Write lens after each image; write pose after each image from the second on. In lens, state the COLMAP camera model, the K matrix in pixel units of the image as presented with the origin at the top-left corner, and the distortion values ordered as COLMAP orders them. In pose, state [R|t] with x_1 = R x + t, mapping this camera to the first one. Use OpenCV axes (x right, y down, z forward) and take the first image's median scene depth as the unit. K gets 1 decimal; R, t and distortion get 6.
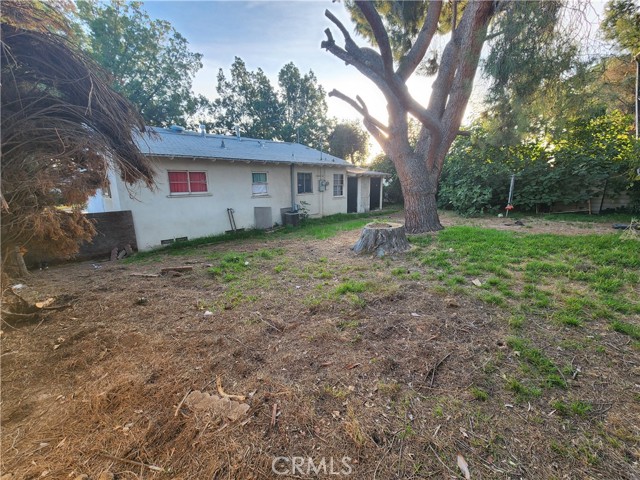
lens RADIAL K [[264.0, 0, 319.5], [0, 264.0, 236.5], [0, 0, 1]] dist [-0.000709, 0.001178]
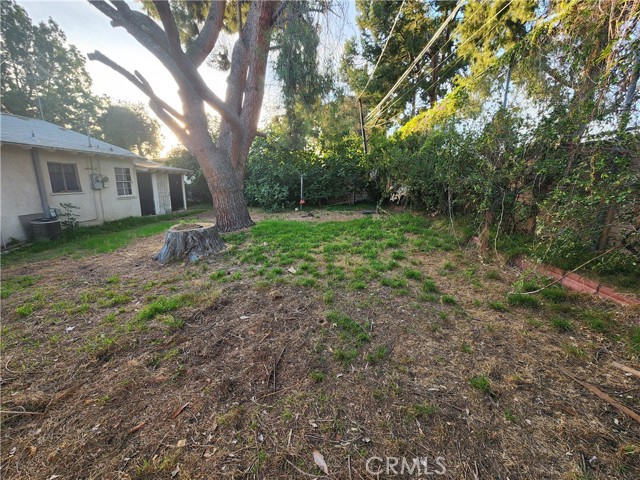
lens RADIAL K [[264.0, 0, 319.5], [0, 264.0, 236.5], [0, 0, 1]] dist [-0.000709, 0.001178]
pose [[0.766309, -0.115960, 0.631921, 0.003929], [0.113779, 0.992524, 0.044157, 0.000271], [-0.632317, 0.038062, 0.773774, 0.039356]]
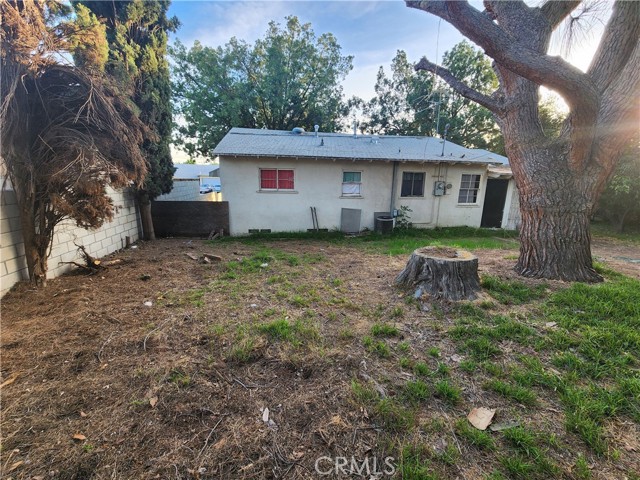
lens RADIAL K [[264.0, 0, 319.5], [0, 264.0, 236.5], [0, 0, 1]] dist [-0.000709, 0.001178]
pose [[0.799312, 0.152321, -0.581291, 0.309762], [-0.149953, 0.987297, 0.052516, -0.059440], [0.581906, 0.045190, 0.811999, 0.239683]]
